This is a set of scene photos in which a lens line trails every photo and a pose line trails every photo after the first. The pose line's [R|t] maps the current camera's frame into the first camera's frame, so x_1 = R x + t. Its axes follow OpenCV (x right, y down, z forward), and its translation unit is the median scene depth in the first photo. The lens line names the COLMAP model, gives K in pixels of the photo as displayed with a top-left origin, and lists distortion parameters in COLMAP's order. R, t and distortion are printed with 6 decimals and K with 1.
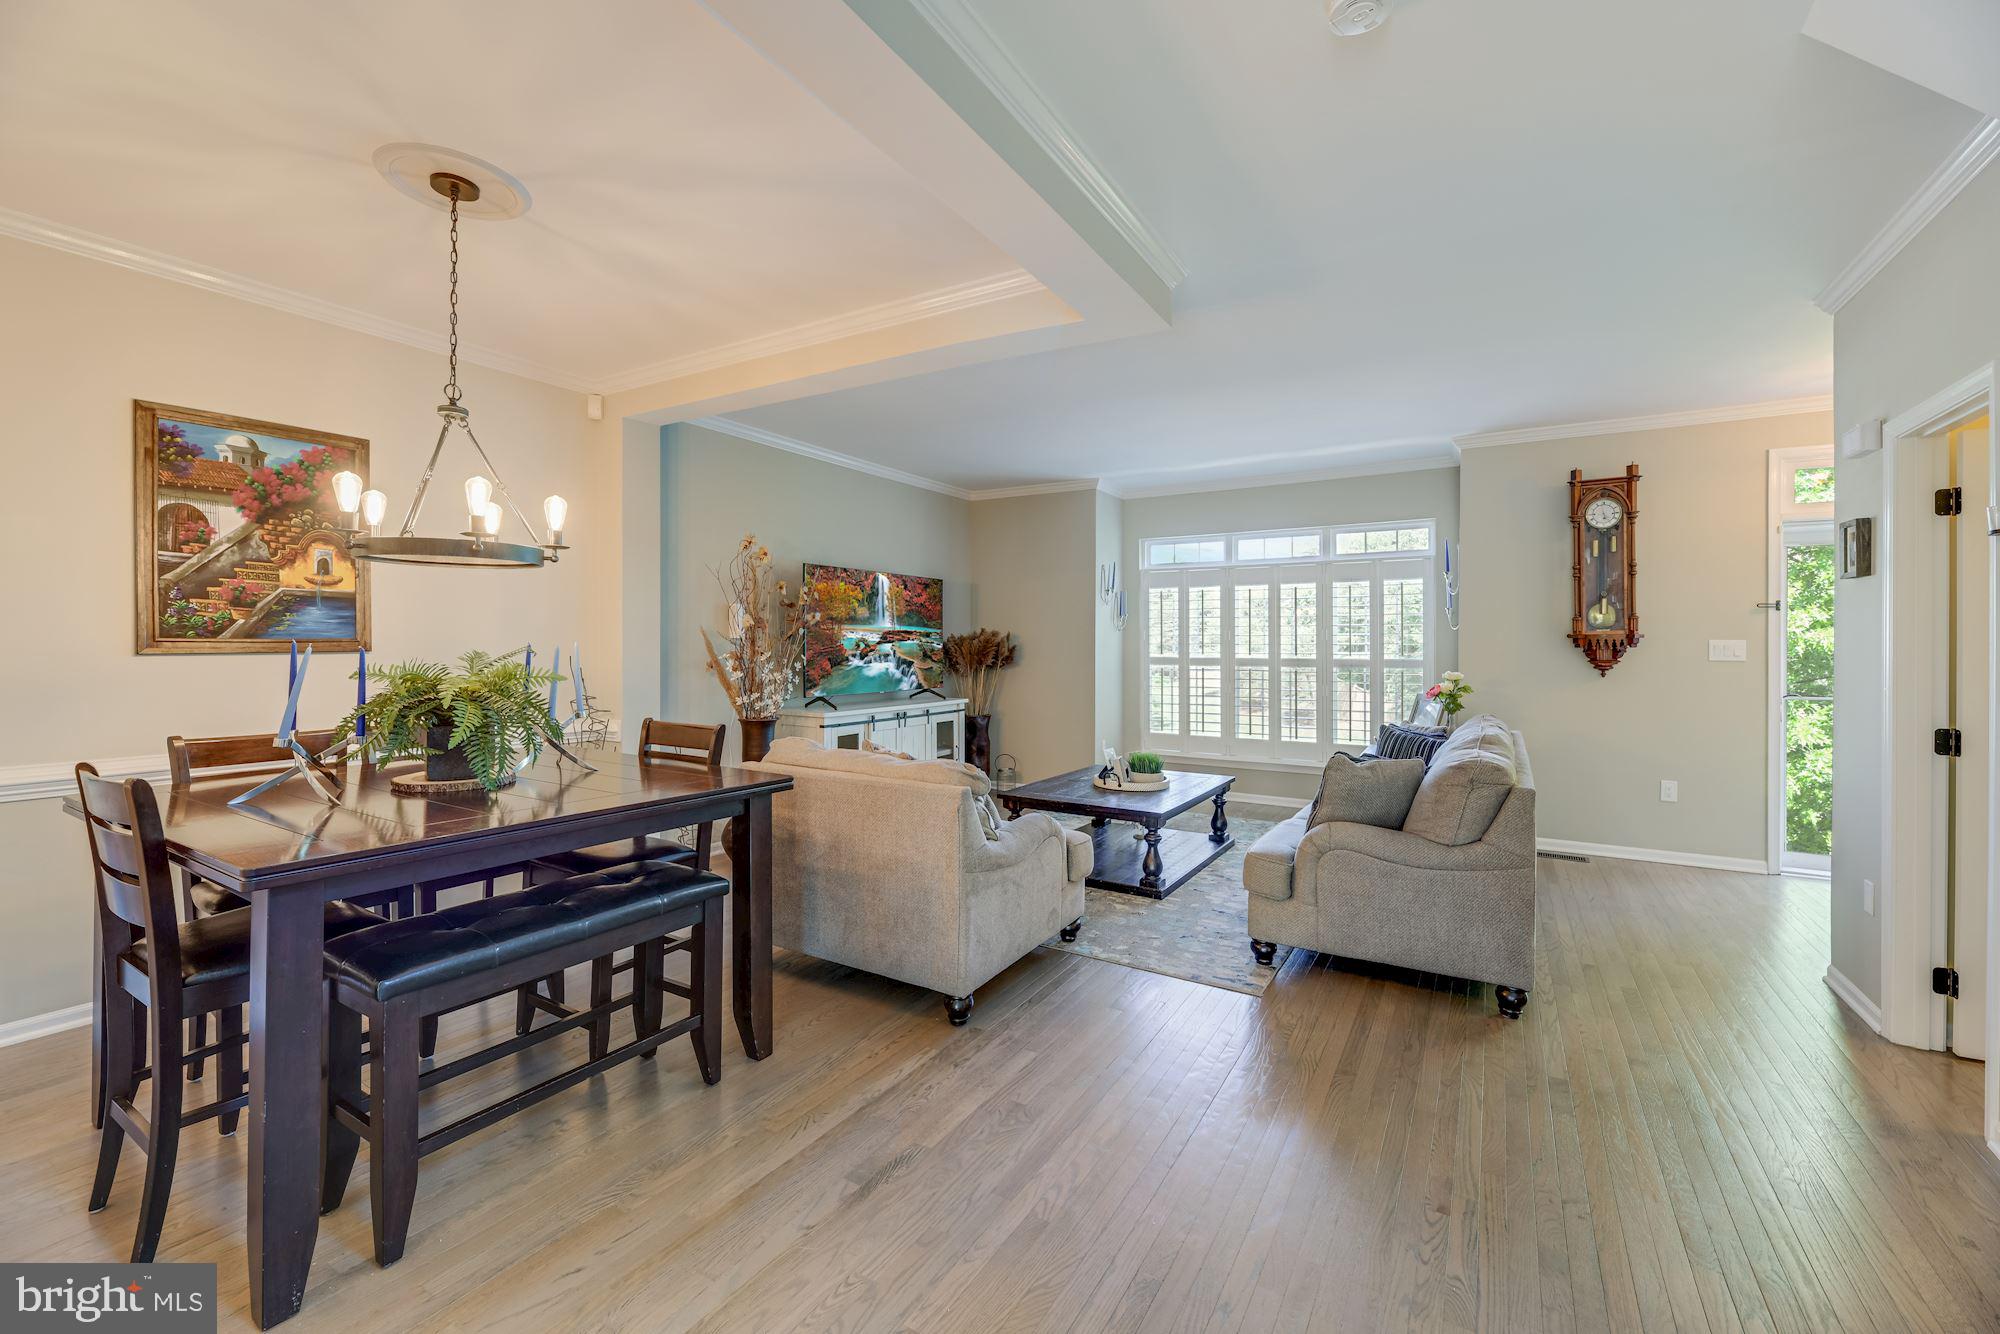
lens RADIAL K [[821.2, 0, 1004.9], [0, 821.2, 655.0], [0, 0, 1]] dist [0.001376, 0.000047]
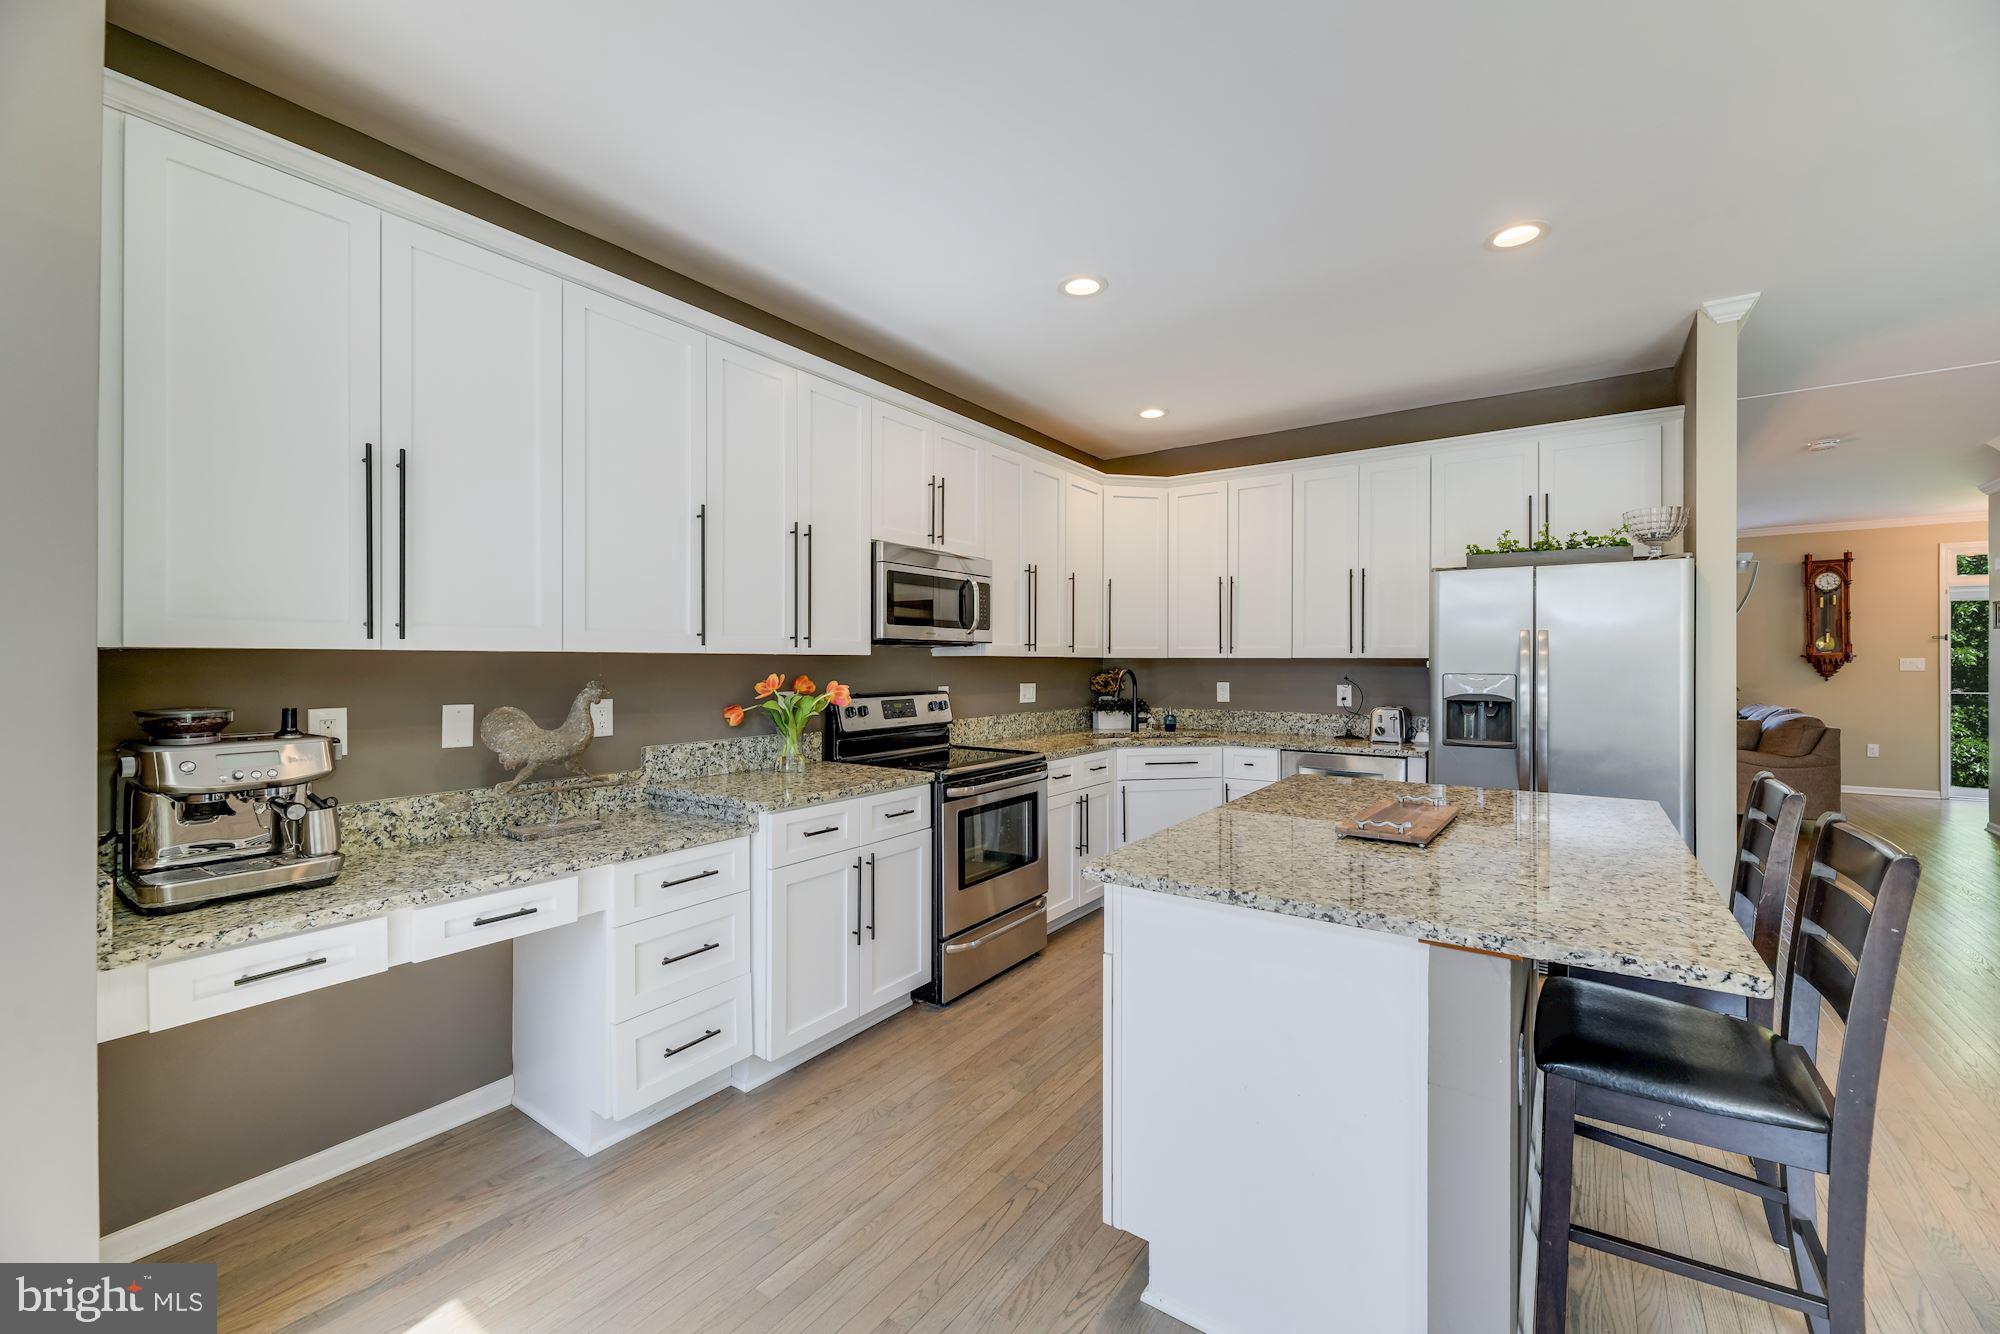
lens RADIAL K [[795.2, 0, 1005.1], [0, 795.2, 646.8], [0, 0, 1]] dist [0.011124, -0.000525]
pose [[0.996581, 0.006625, -0.082359, -0.785063], [-0.008206, 0.999788, -0.018870, 0.002646], [0.082216, 0.019482, 0.996424, -0.741022]]
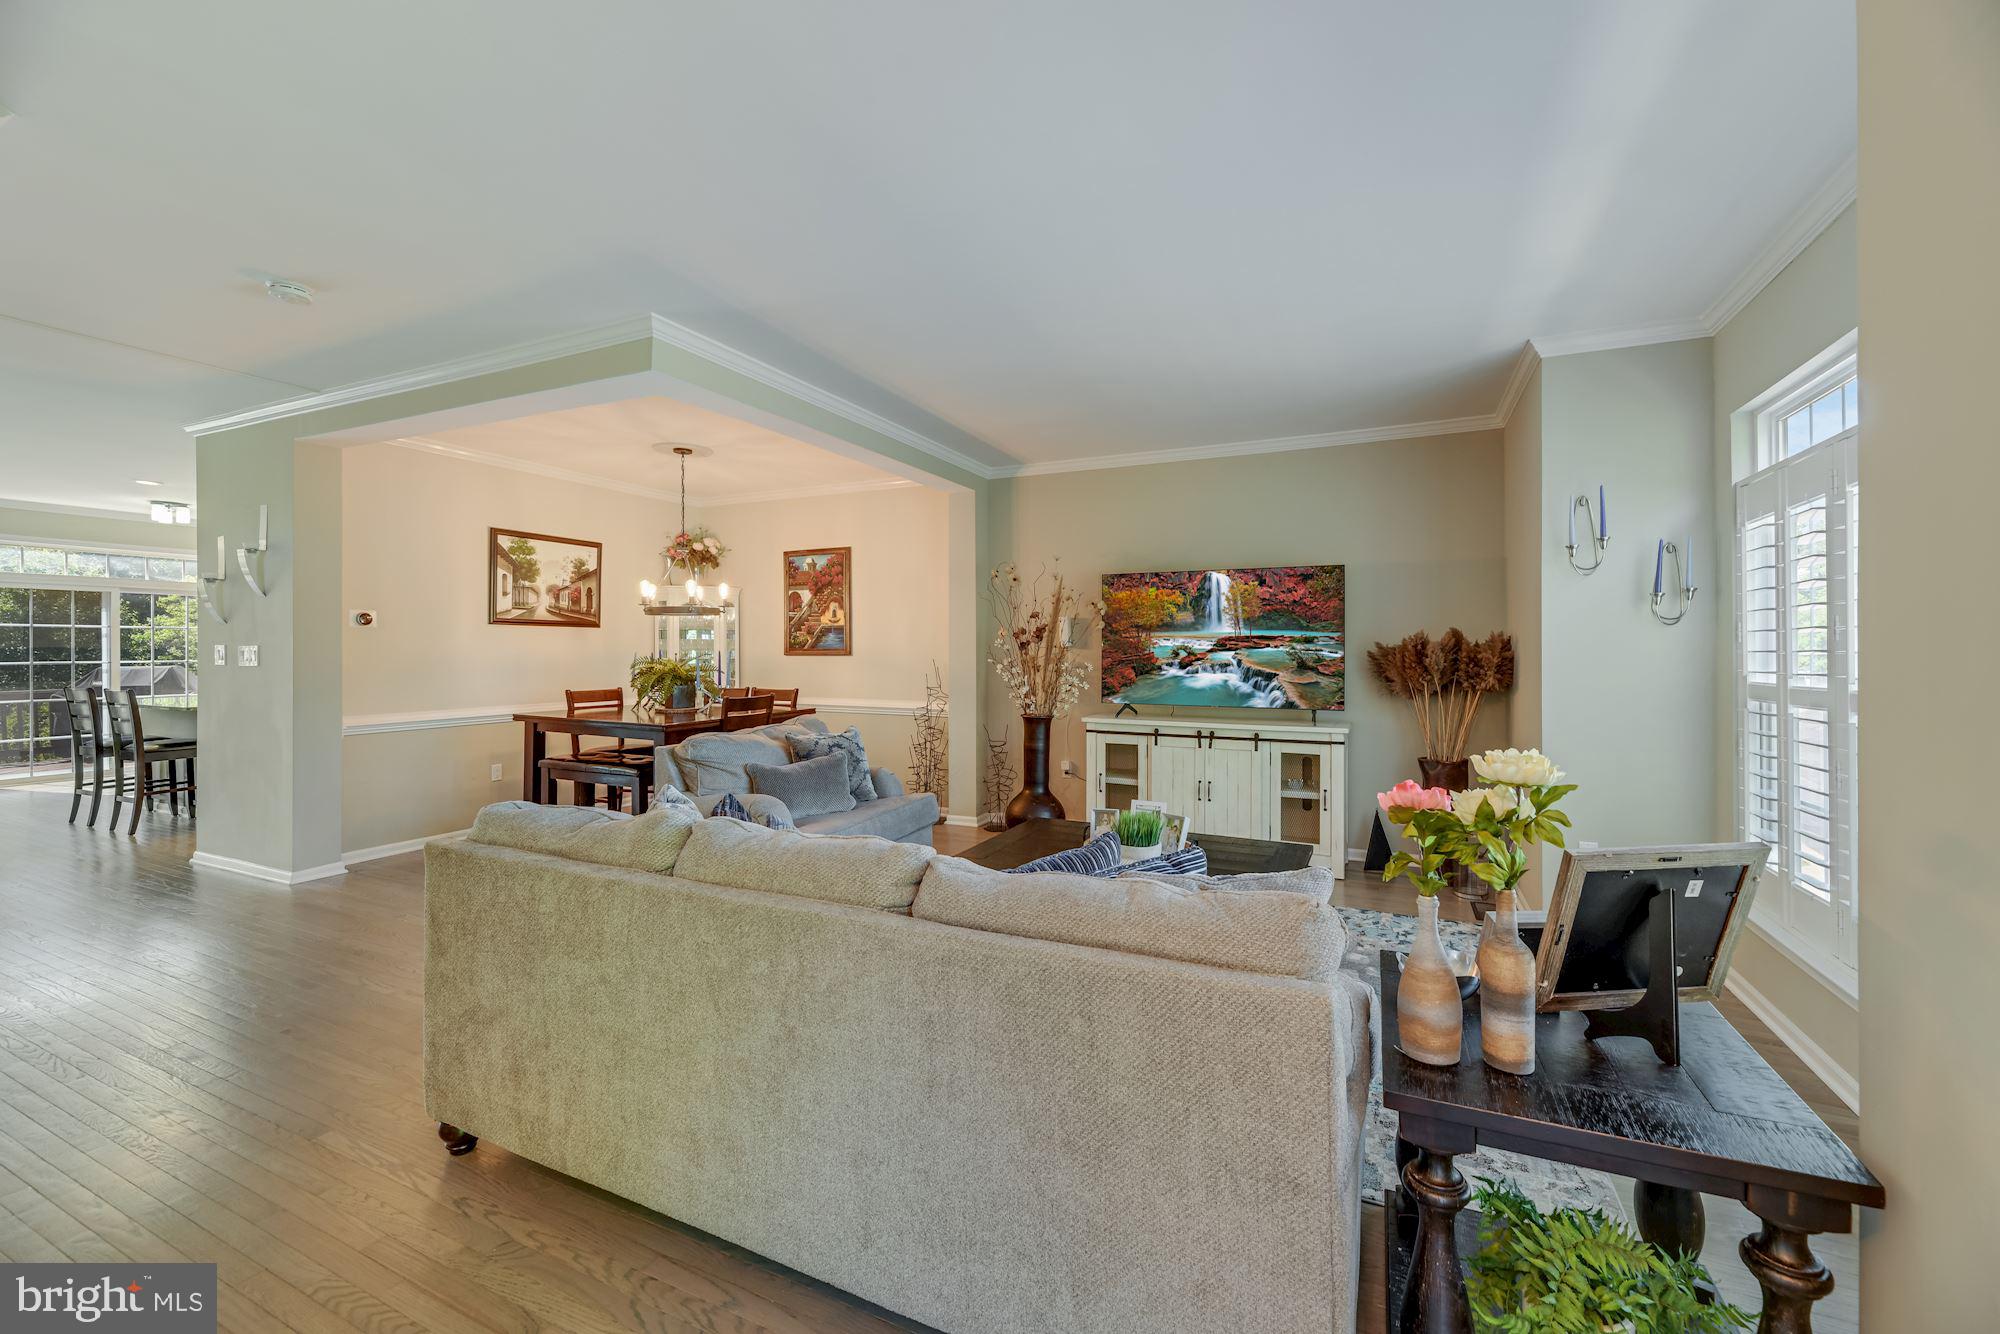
lens RADIAL K [[816.1, 0, 1015.2], [0, 816.1, 663.6], [0, 0, 1]] dist [-0.000226, 0.000008]
pose [[0.098662, 0.026054, -0.994780, 0.693159], [-0.008354, 0.999644, 0.025353, -0.021265], [0.995086, 0.005809, 0.098844, 0.696355]]
